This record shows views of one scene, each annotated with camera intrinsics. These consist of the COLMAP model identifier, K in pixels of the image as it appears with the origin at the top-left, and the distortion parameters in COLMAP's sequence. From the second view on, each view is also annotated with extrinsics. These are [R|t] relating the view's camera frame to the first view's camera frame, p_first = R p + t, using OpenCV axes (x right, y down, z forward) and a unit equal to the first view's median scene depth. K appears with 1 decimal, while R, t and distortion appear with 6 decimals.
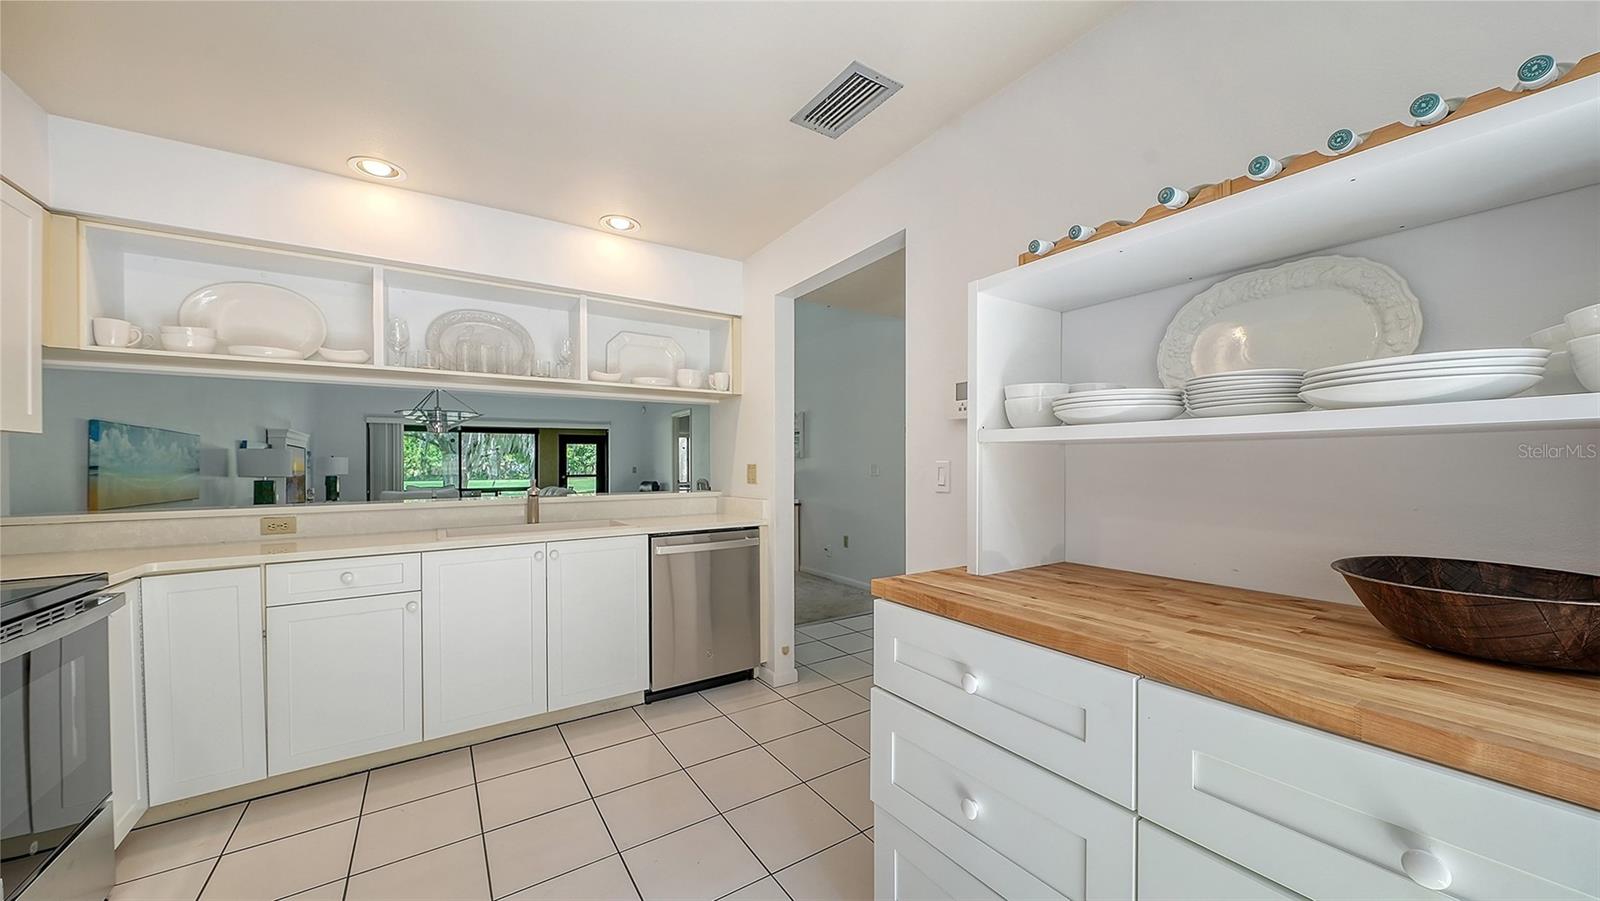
lens RADIAL K [[558.6, 0, 802.7], [0, 558.6, 461.1], [0, 0, 1]] dist [0.002898, -0.000365]
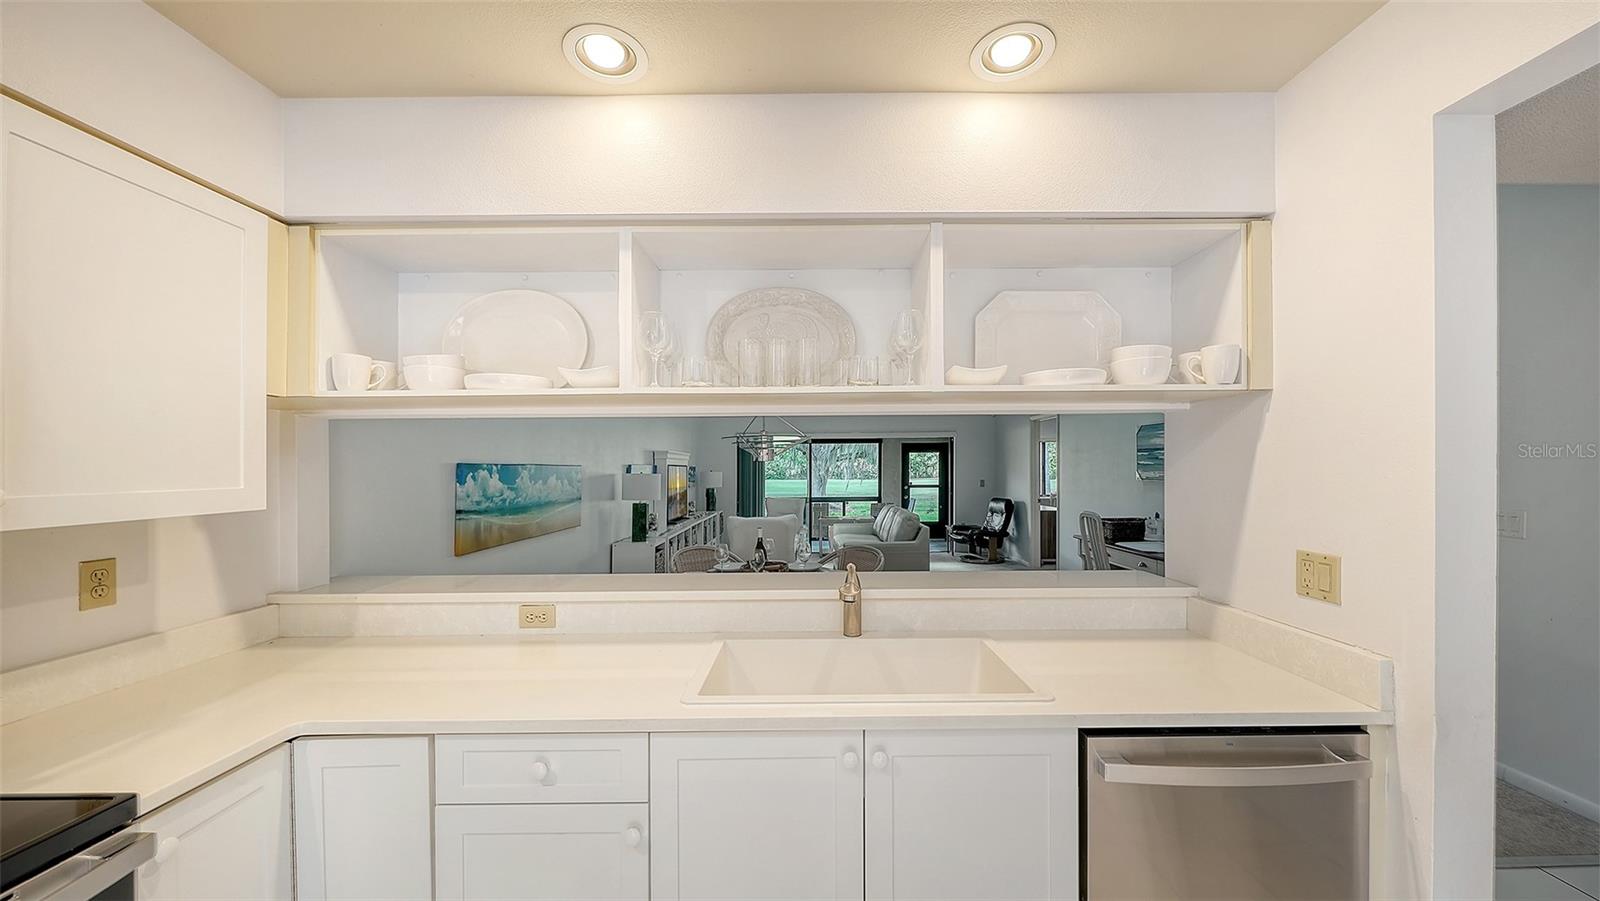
lens RADIAL K [[558.6, 0, 805.9], [0, 558.6, 459.7], [0, 0, 1]] dist [0.002898, -0.000365]
pose [[0.834257, -0.003374, -0.551365, -0.177114], [0.002055, 0.999993, -0.003010, -0.063861], [0.551372, 0.001378, 0.834259, 0.431253]]
